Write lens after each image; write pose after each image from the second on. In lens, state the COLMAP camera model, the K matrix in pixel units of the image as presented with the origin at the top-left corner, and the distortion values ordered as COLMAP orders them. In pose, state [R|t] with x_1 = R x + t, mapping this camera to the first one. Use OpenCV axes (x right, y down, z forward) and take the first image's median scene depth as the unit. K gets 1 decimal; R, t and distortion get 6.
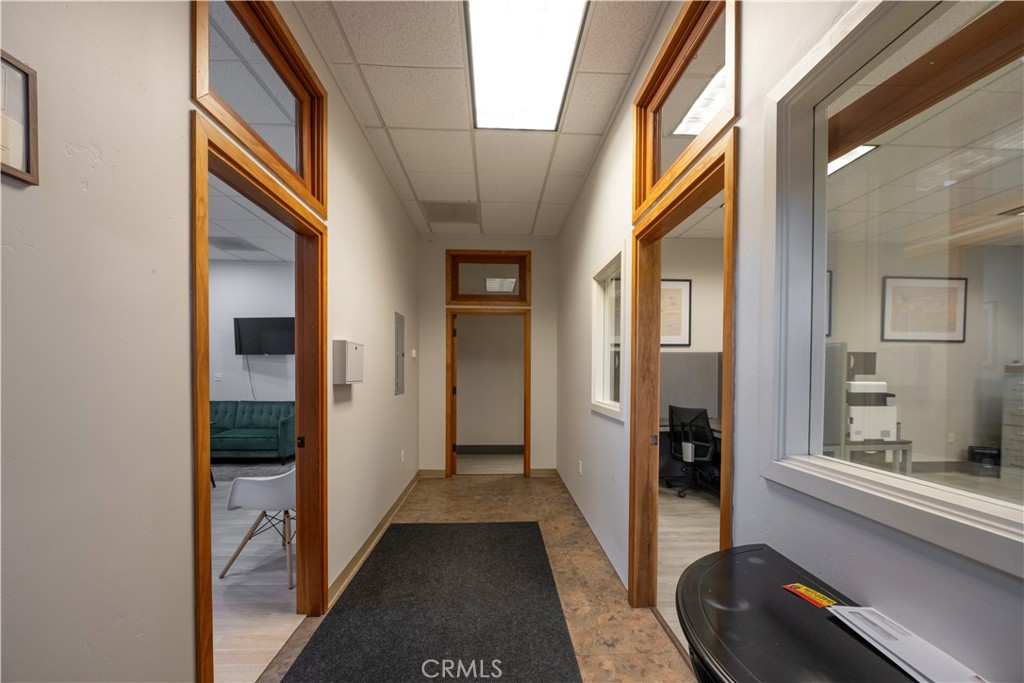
lens RADIAL K [[408.9, 0, 515.7], [0, 408.9, 381.7], [0, 0, 1]] dist [-0.001371, -0.000147]
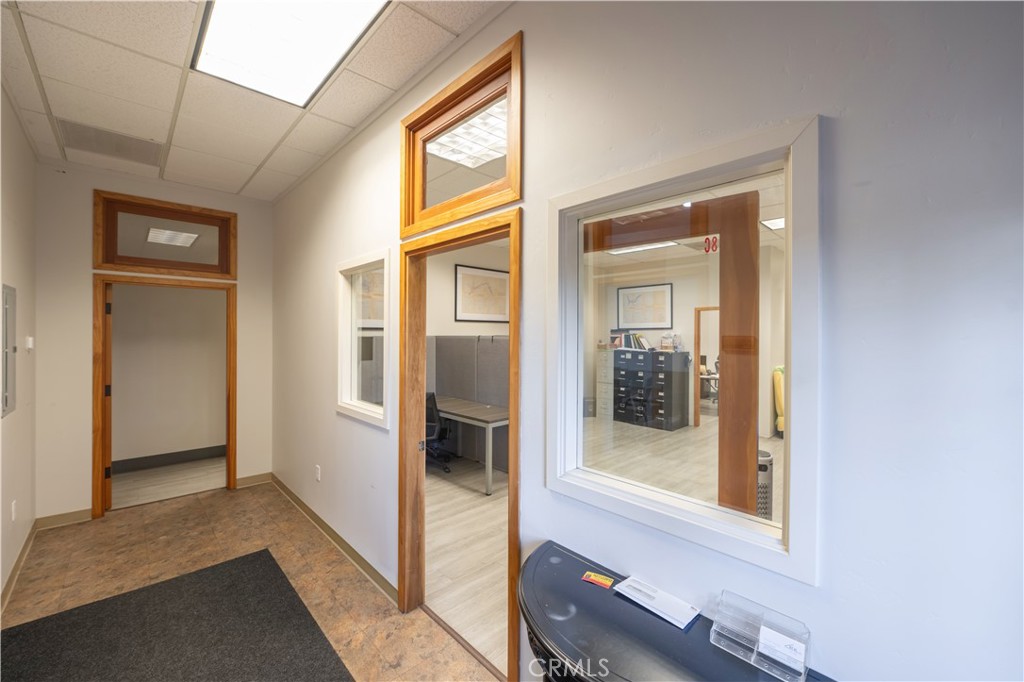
lens RADIAL K [[408.2, 0, 512.0], [0, 408.2, 341.0], [0, 0, 1]] dist [-0.004105, -0.000462]
pose [[0.760447, 0.000091, 0.649400, -0.101746], [0.007986, 0.999923, -0.009492, -0.070279], [-0.649351, 0.012404, 0.760387, 0.025002]]
